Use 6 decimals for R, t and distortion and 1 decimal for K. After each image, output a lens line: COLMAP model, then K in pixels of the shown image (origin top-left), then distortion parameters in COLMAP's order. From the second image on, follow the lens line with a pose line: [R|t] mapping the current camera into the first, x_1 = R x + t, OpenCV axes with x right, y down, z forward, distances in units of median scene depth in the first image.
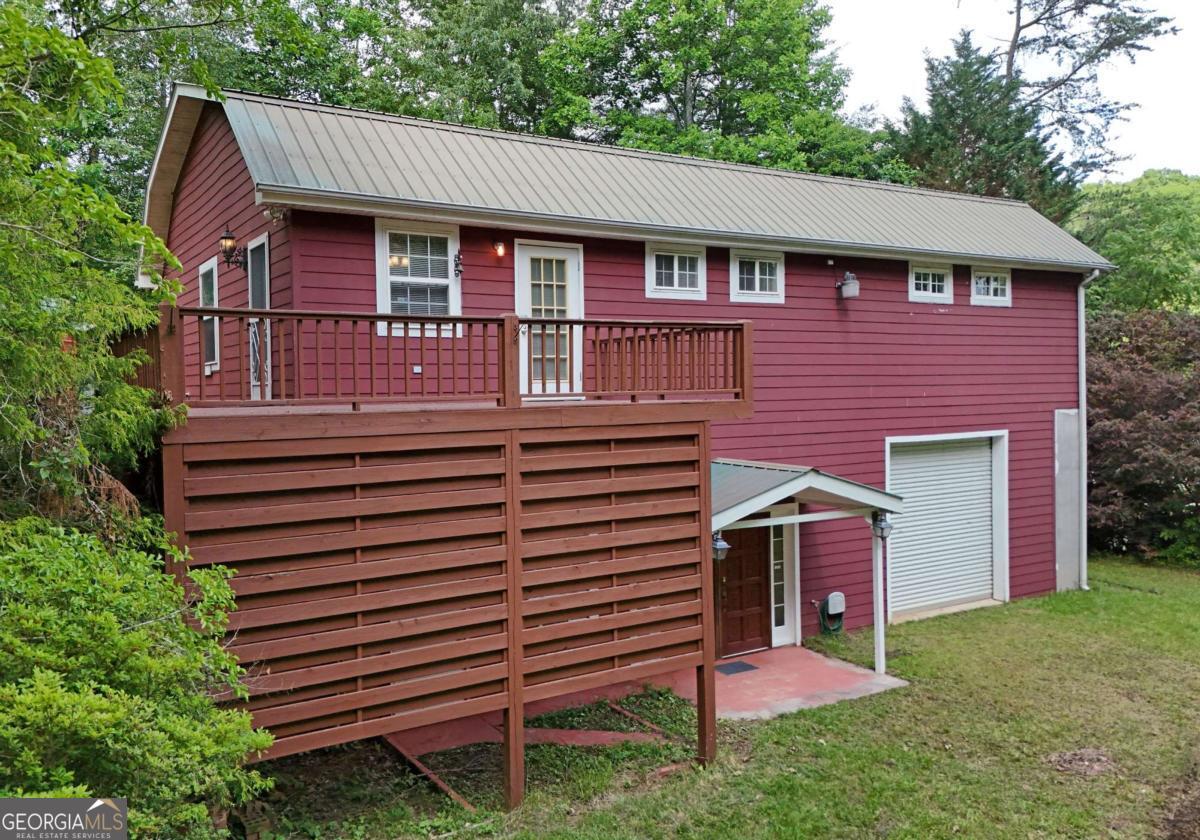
lens RADIAL K [[929.0, 0, 602.5], [0, 929.0, 402.6], [0, 0, 1]] dist [0.090040, -0.090727]
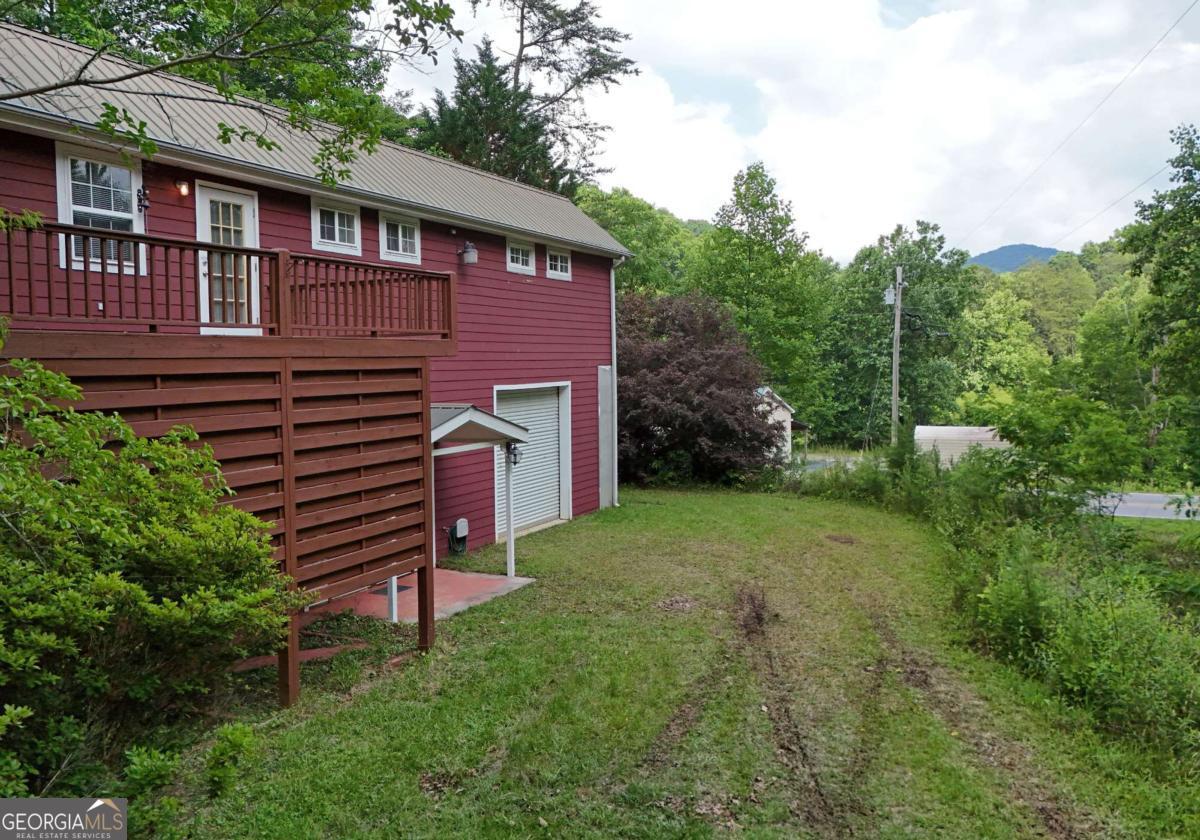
lens RADIAL K [[929.0, 0, 602.5], [0, 929.0, 402.6], [0, 0, 1]] dist [0.090040, -0.090727]
pose [[0.847155, -0.021820, 0.530898, -0.195272], [0.011687, 0.999680, 0.022439, 0.032621], [-0.531218, -0.012805, 0.847138, -0.060868]]
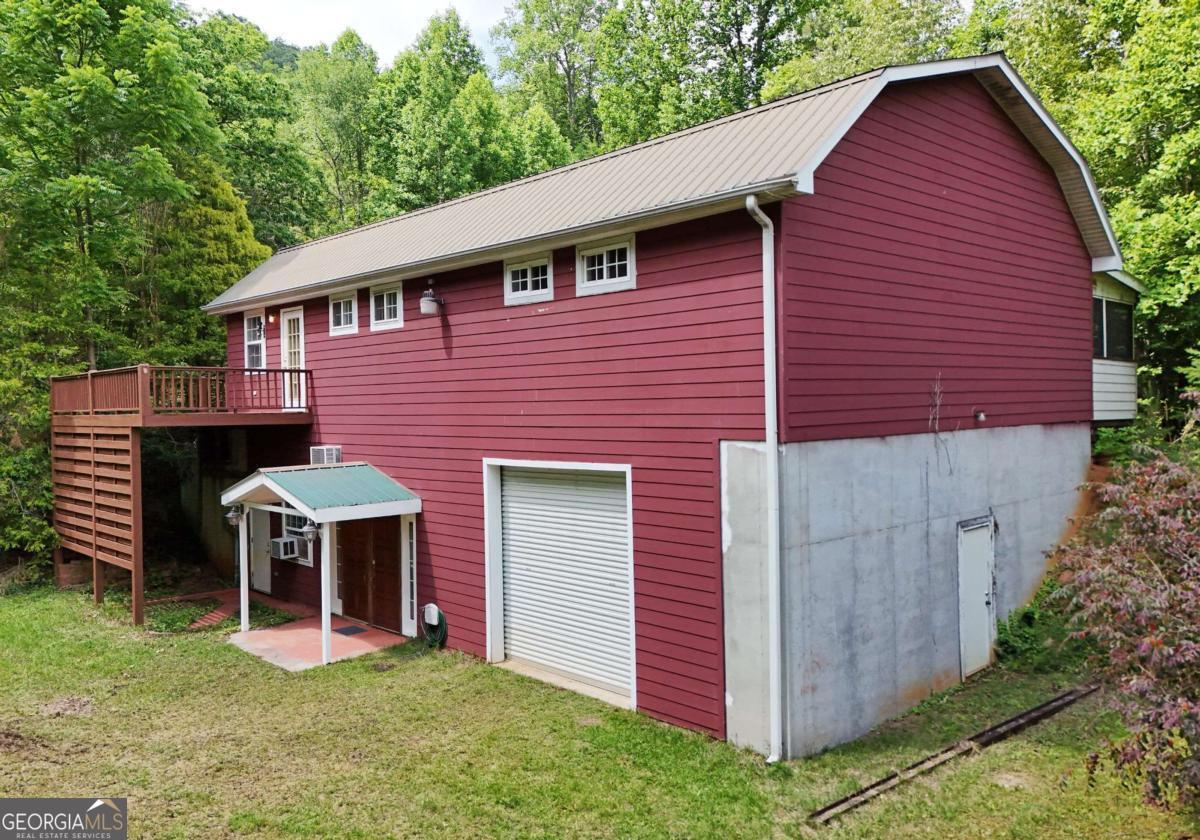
lens RADIAL K [[929.0, 0, 602.5], [0, 929.0, 402.6], [0, 0, 1]] dist [0.090040, -0.090727]
pose [[0.206286, 0.012897, -0.978407, 1.178070], [-0.001295, 0.999916, 0.012908, -0.028197], [0.978491, -0.001395, 0.206285, 0.892757]]
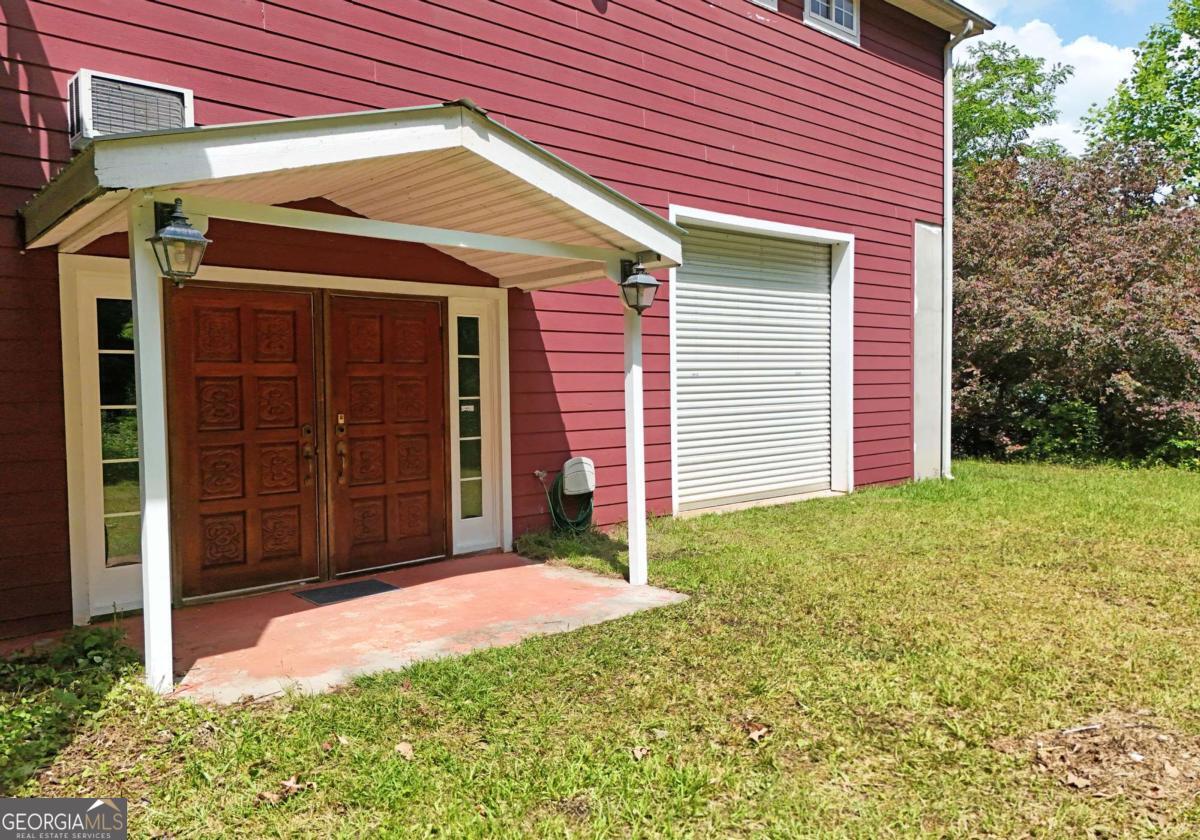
lens RADIAL K [[852.1, 0, 615.1], [0, 852.1, 418.1], [0, 0, 1]] dist [0.067990, -0.069506]
pose [[0.985520, -0.008160, 0.169365, 0.170145], [0.005405, 0.999846, 0.016723, 0.157544], [-0.169475, -0.015565, 0.985412, 0.455226]]
